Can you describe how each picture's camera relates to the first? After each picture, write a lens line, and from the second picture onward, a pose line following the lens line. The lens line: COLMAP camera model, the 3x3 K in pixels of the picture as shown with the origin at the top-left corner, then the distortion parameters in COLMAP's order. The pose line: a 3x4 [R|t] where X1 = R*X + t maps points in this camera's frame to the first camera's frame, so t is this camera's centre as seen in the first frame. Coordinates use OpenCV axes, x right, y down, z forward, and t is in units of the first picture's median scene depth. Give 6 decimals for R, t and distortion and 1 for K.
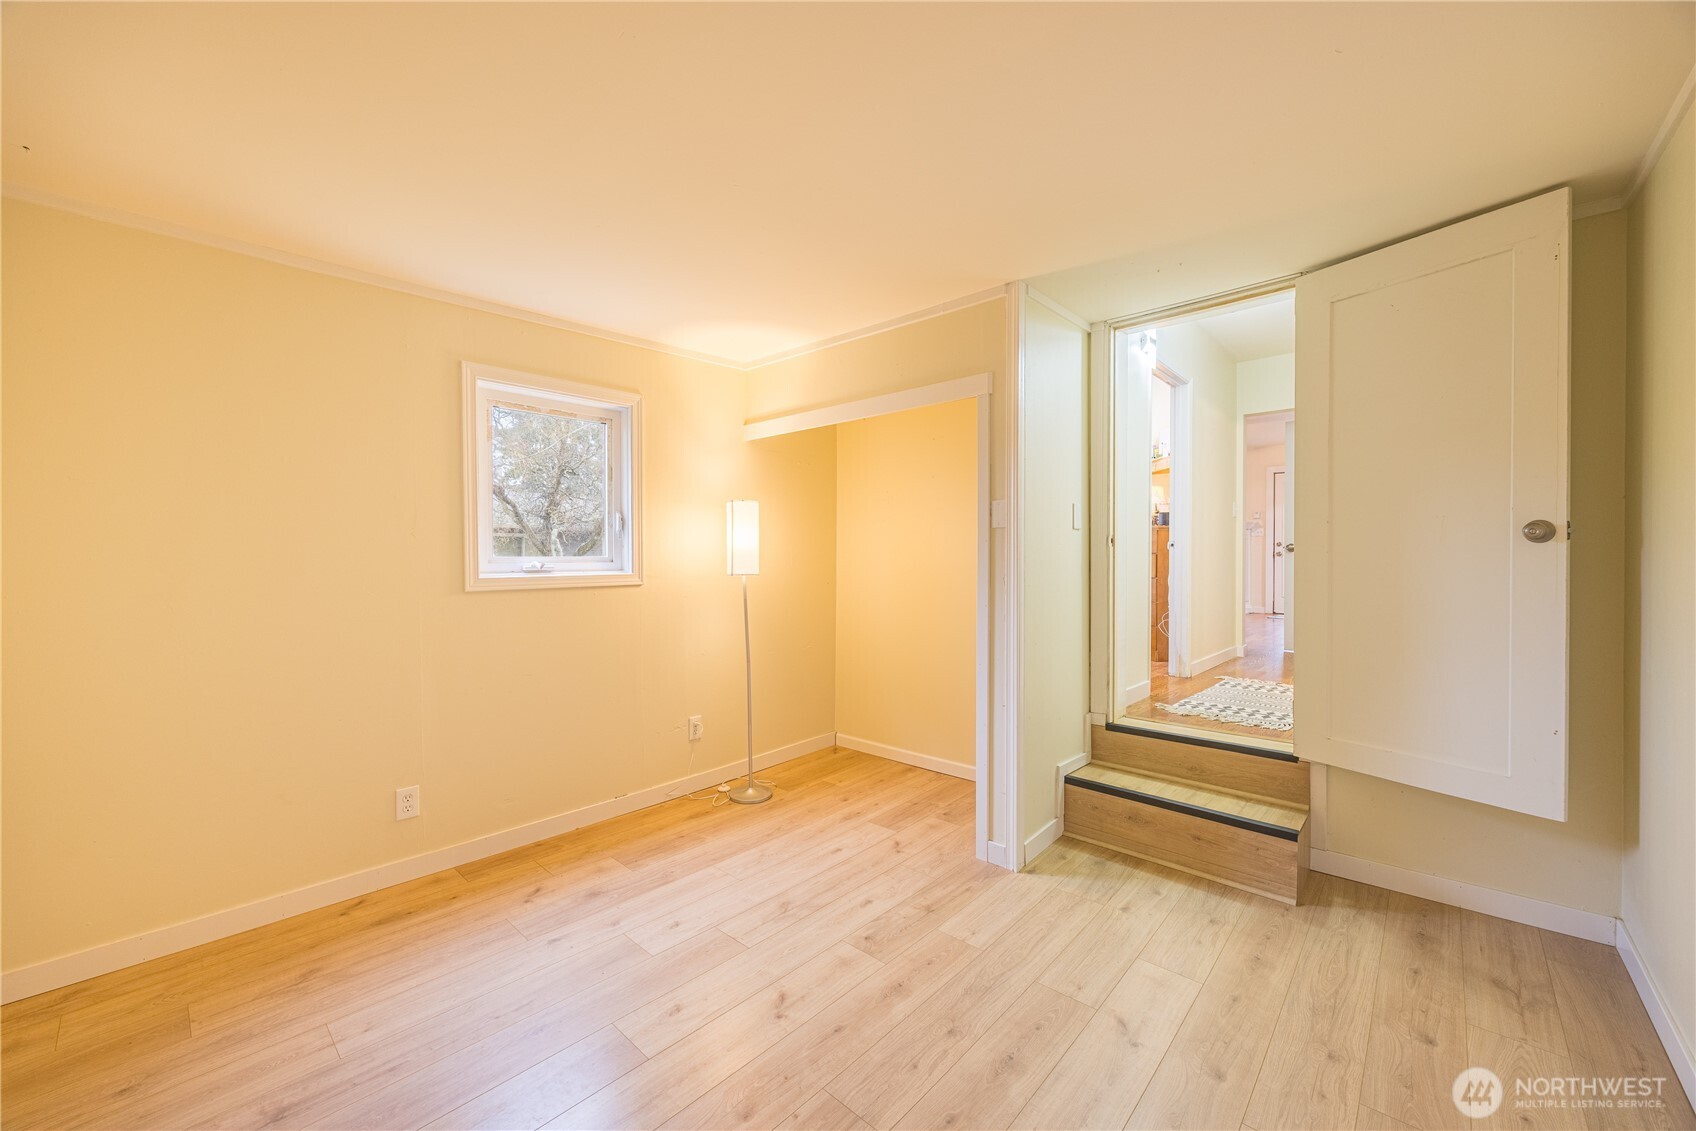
lens RADIAL K [[650.1, 0, 851.2], [0, 650.1, 566.1], [0, 0, 1]] dist [-0.002638, -0.000380]
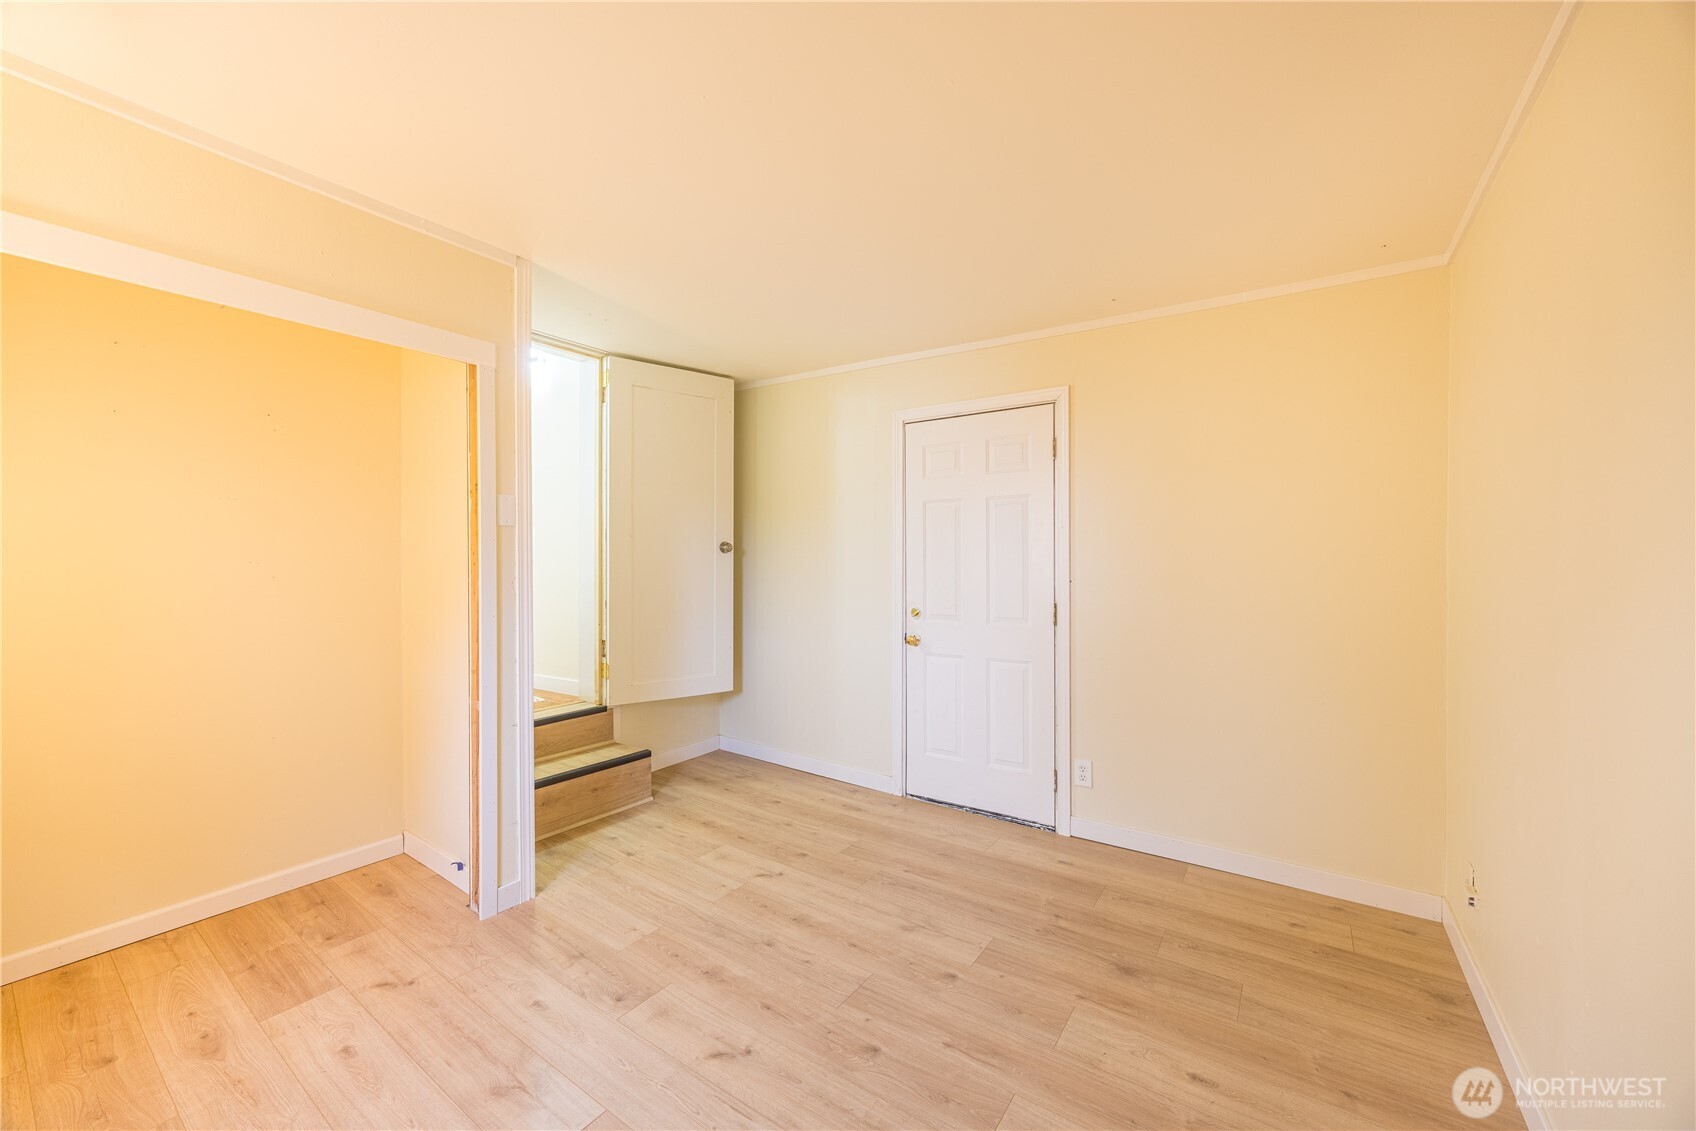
lens RADIAL K [[650.1, 0, 851.2], [0, 650.1, 566.1], [0, 0, 1]] dist [-0.002638, -0.000380]
pose [[-0.137781, -0.007283, 0.990436, -0.784692], [0.009786, 0.999914, 0.008714, -0.007814], [-0.990414, 0.010893, -0.137698, 0.727770]]
